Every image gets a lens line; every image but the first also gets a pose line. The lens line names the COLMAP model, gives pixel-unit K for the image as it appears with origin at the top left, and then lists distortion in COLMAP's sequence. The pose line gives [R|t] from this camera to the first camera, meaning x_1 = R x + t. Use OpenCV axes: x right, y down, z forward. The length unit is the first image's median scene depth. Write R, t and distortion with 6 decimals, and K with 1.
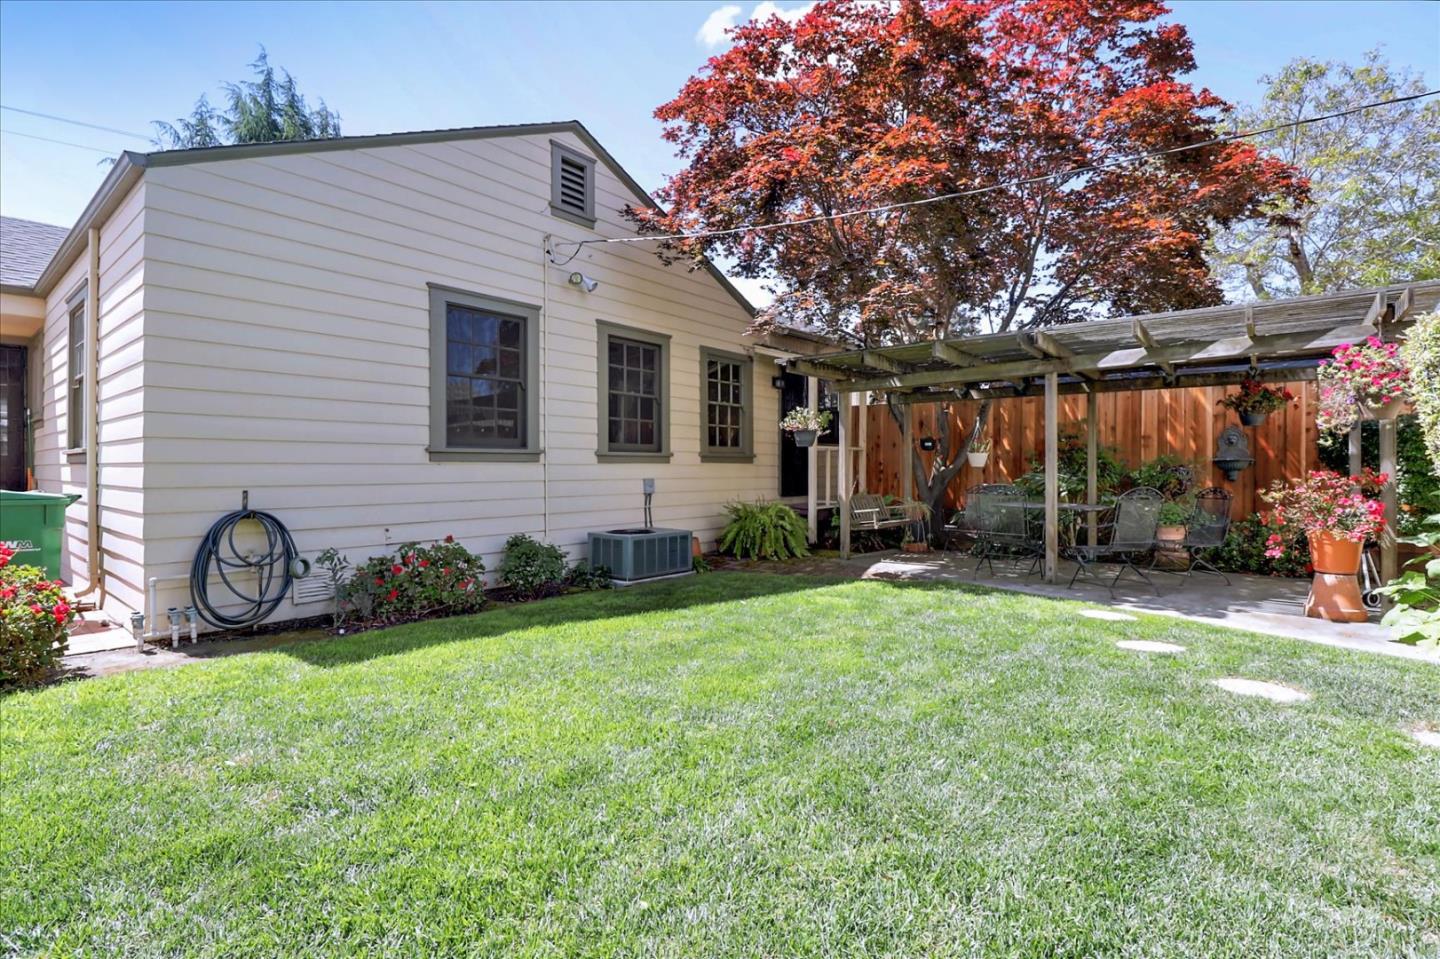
lens RADIAL K [[672.5, 0, 723.7], [0, 672.5, 472.4], [0, 0, 1]] dist [-0.018670, -0.000483]
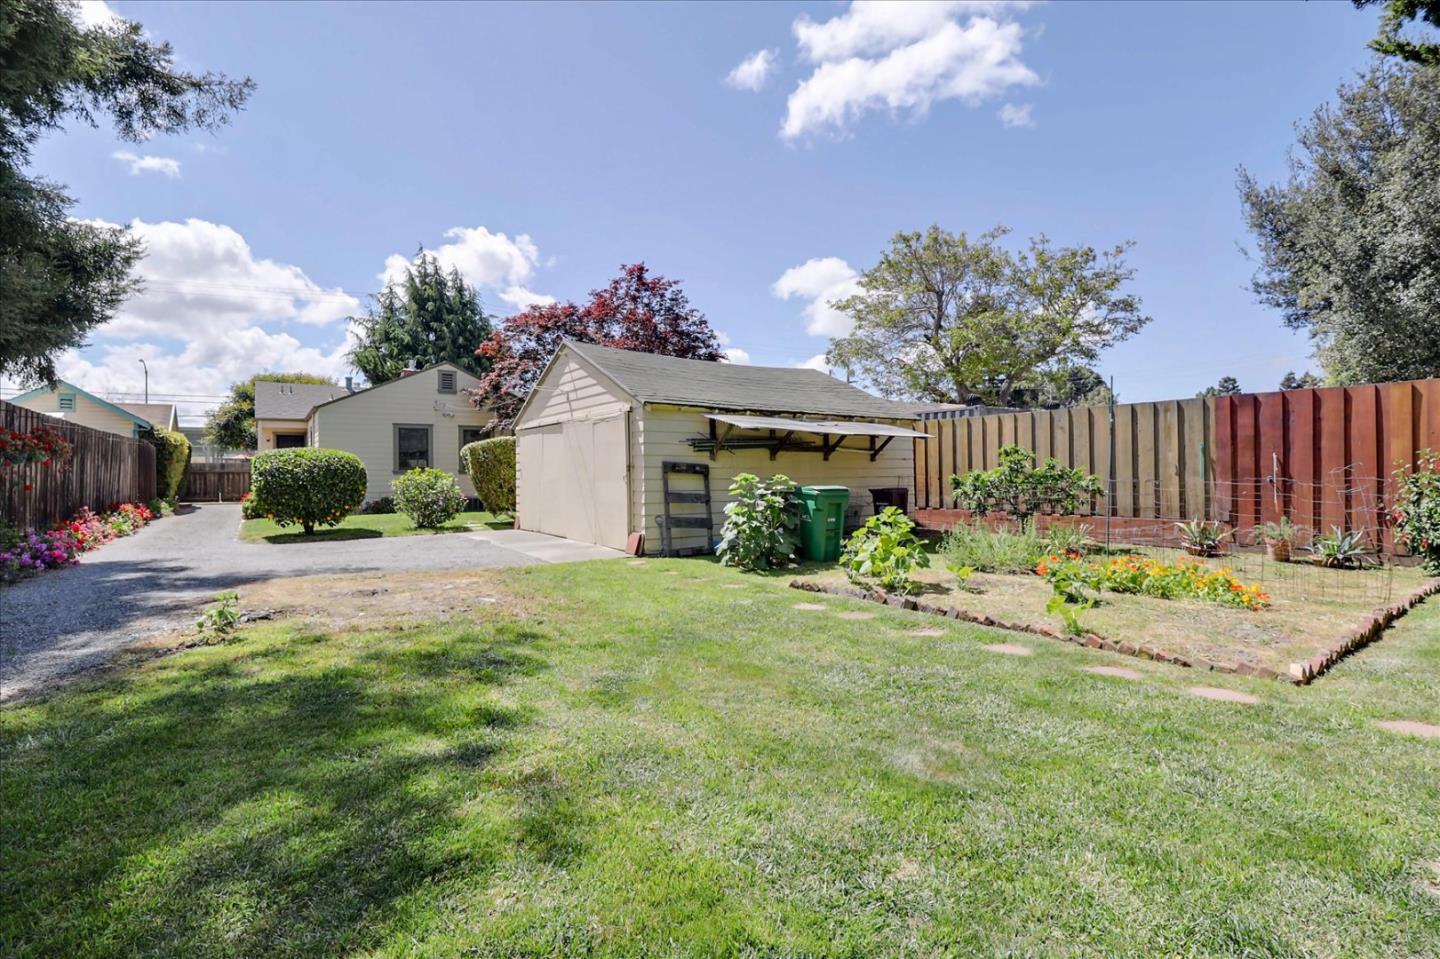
lens RADIAL K [[672.5, 0, 723.7], [0, 672.5, 472.4], [0, 0, 1]] dist [-0.018670, -0.000483]
pose [[0.959126, -0.005440, -0.282929, 1.723294], [0.002858, 0.999950, -0.009539, 0.004999], [0.282967, 0.008341, 0.959094, -1.444965]]
